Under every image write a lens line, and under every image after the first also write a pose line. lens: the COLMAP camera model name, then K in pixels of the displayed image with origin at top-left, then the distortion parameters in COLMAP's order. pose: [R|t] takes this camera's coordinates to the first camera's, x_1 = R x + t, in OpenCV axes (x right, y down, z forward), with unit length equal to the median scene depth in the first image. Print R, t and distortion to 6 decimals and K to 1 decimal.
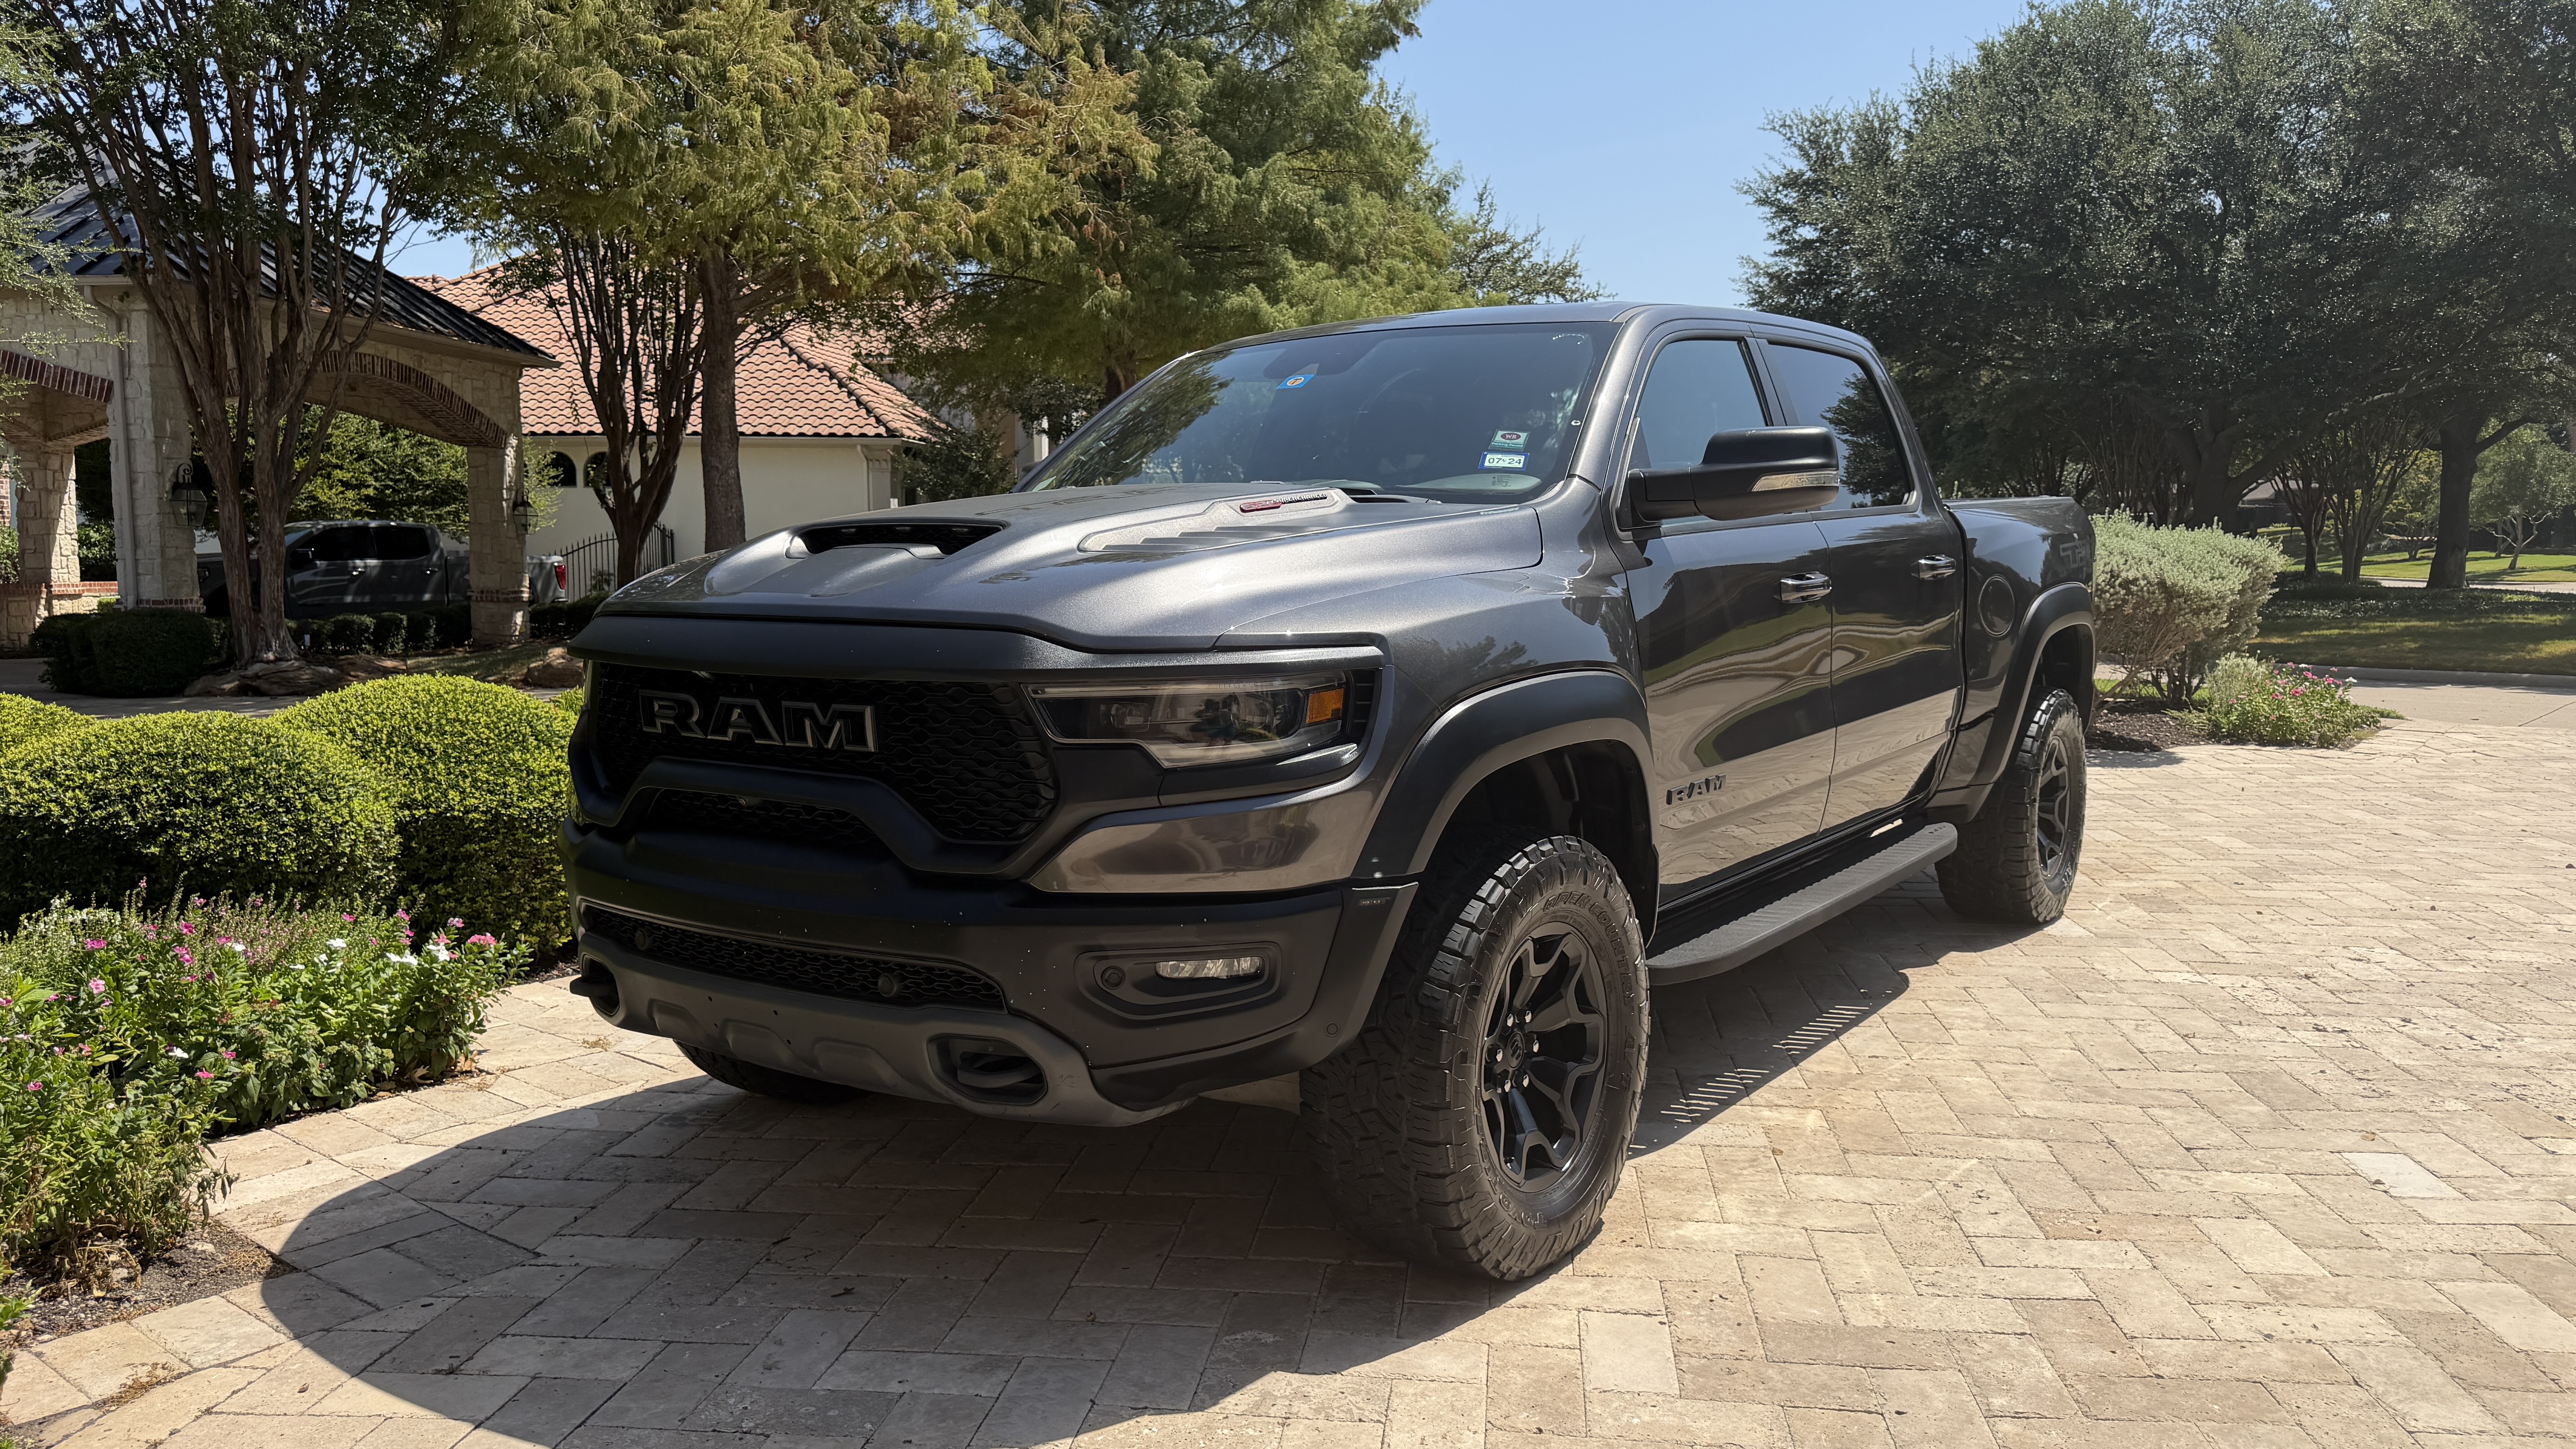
lens RADIAL K [[1847.9, 0, 1293.5], [0, 1847.9, 737.3], [0, 0, 1]] dist [0.048713, -0.081260]
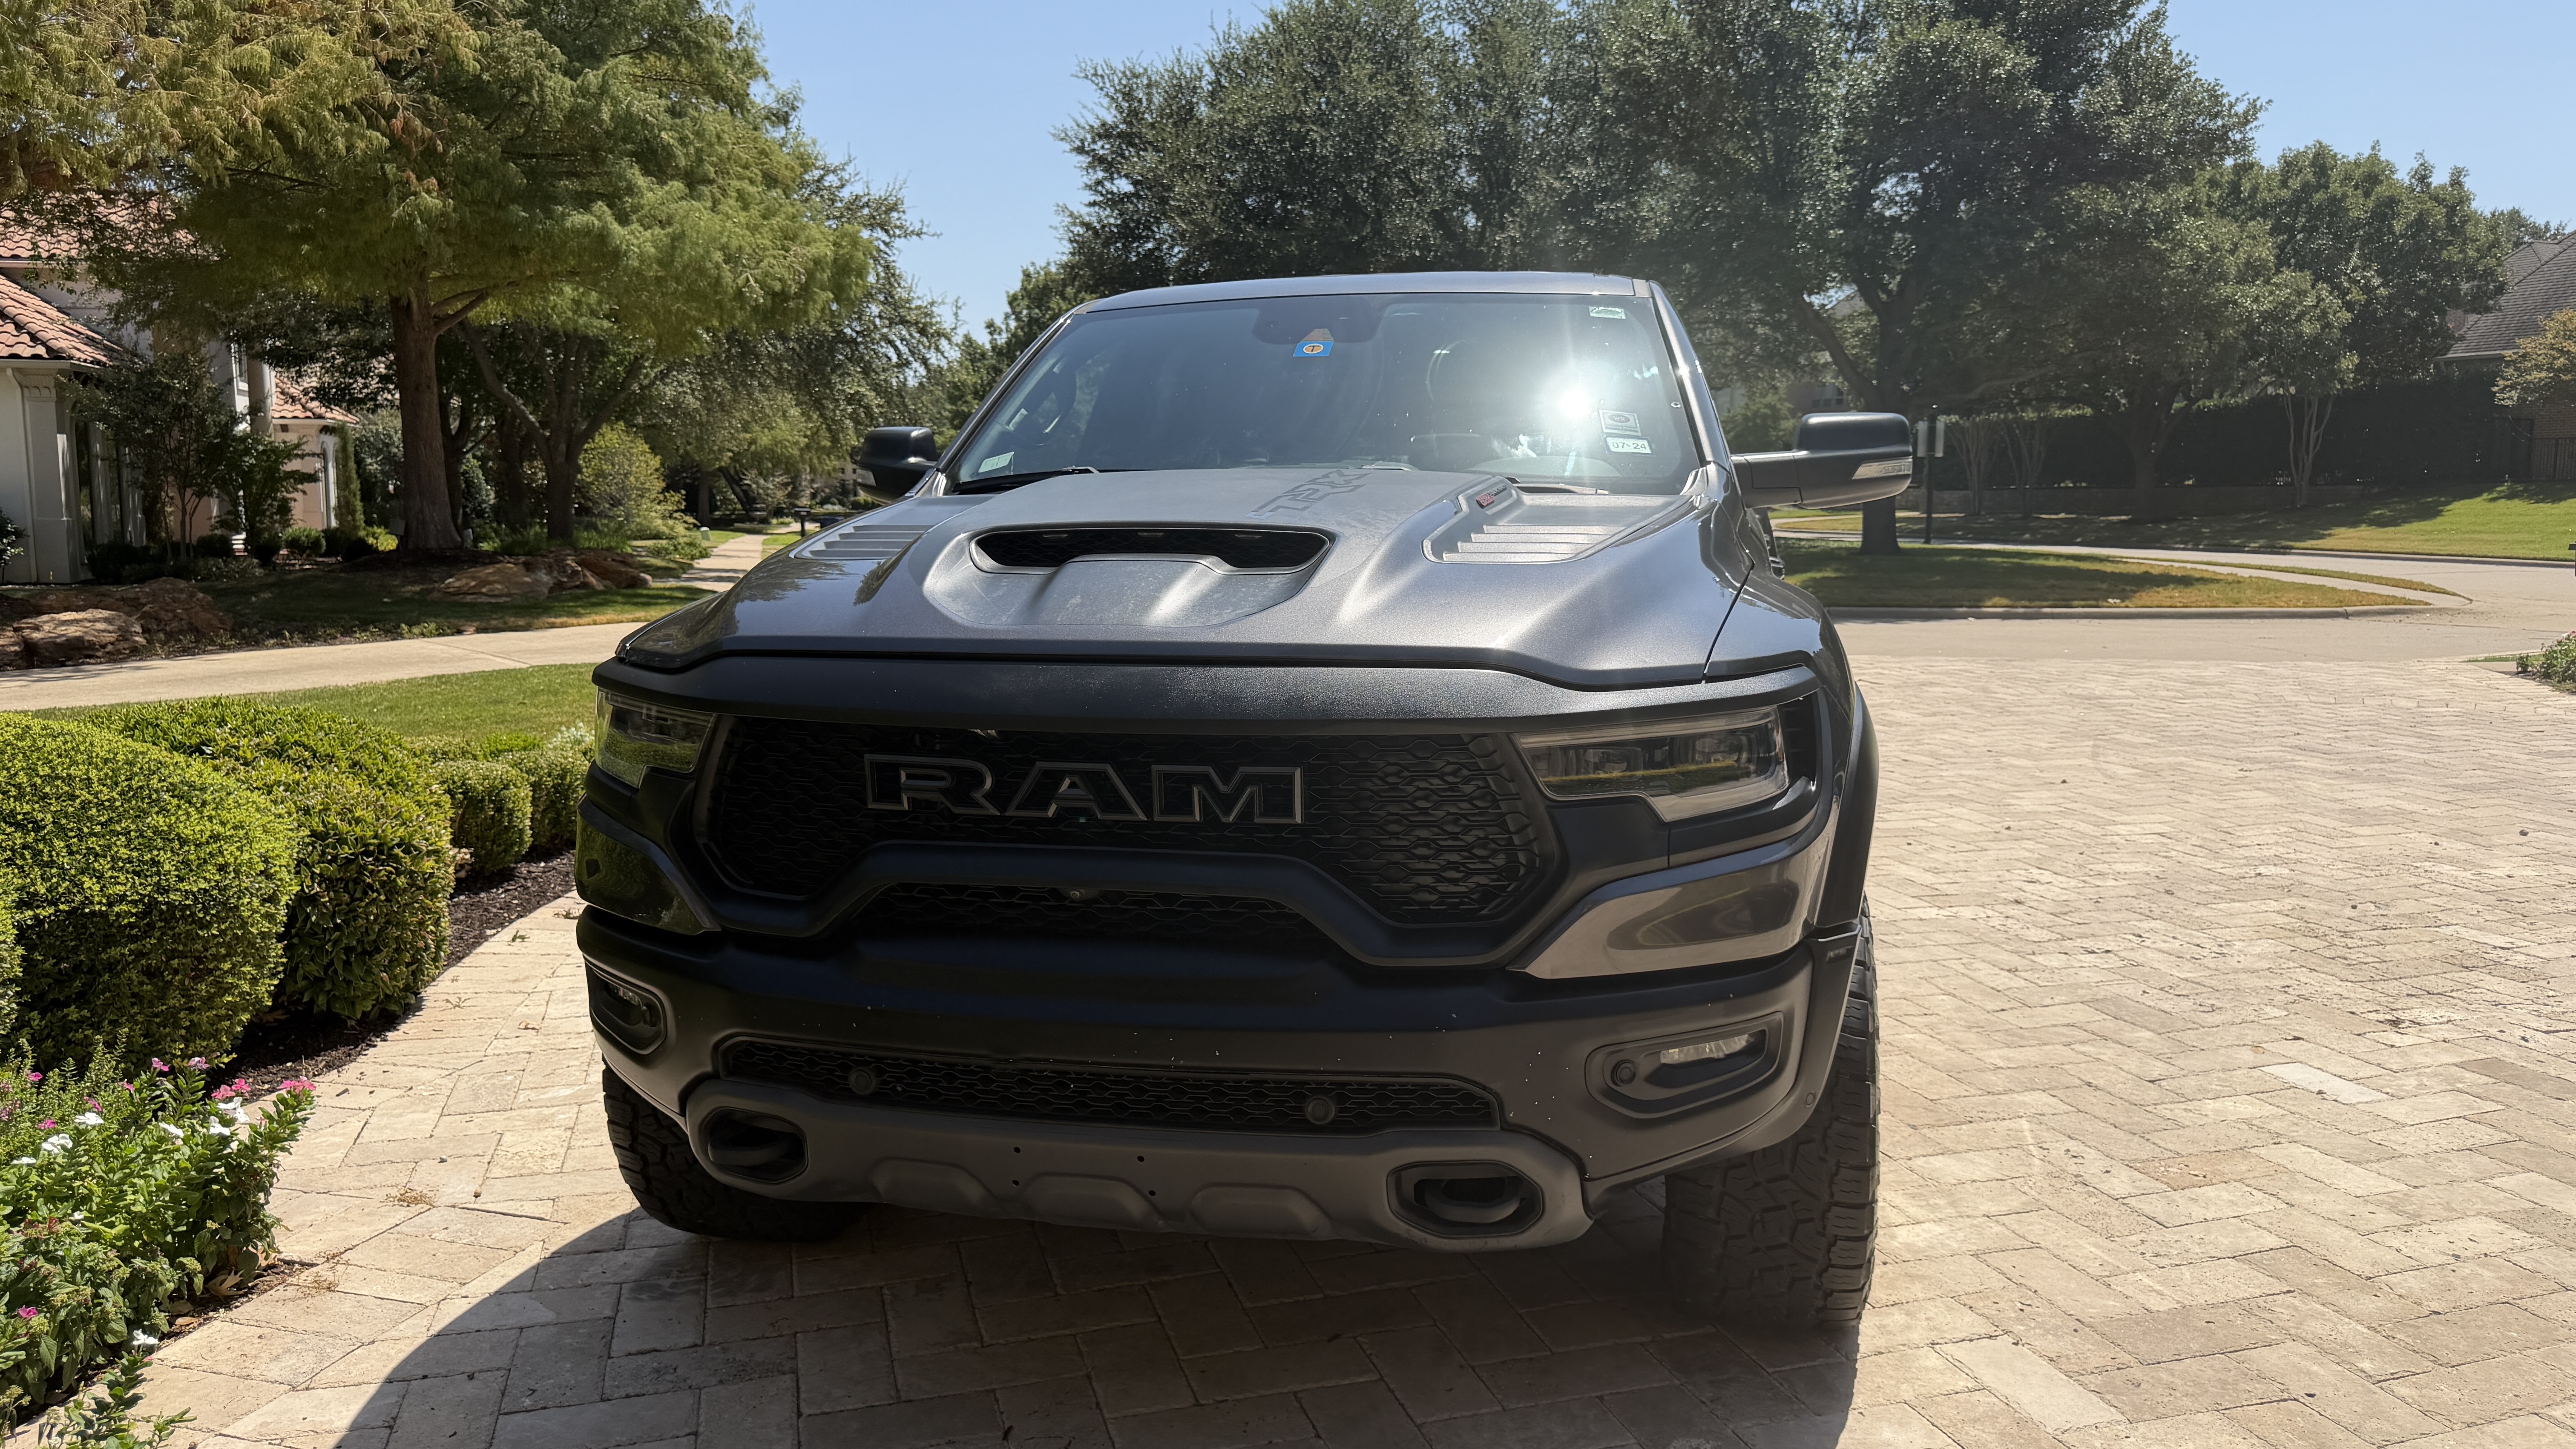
lens RADIAL K [[1847.9, 0, 1292.2], [0, 1847.9, 734.0], [0, 0, 1]] dist [0.048713, -0.081260]
pose [[0.914204, -0.052216, 0.401876, -0.093356], [0.040219, 0.998459, 0.038238, -0.010492], [-0.403254, -0.018794, 0.914895, 0.046104]]
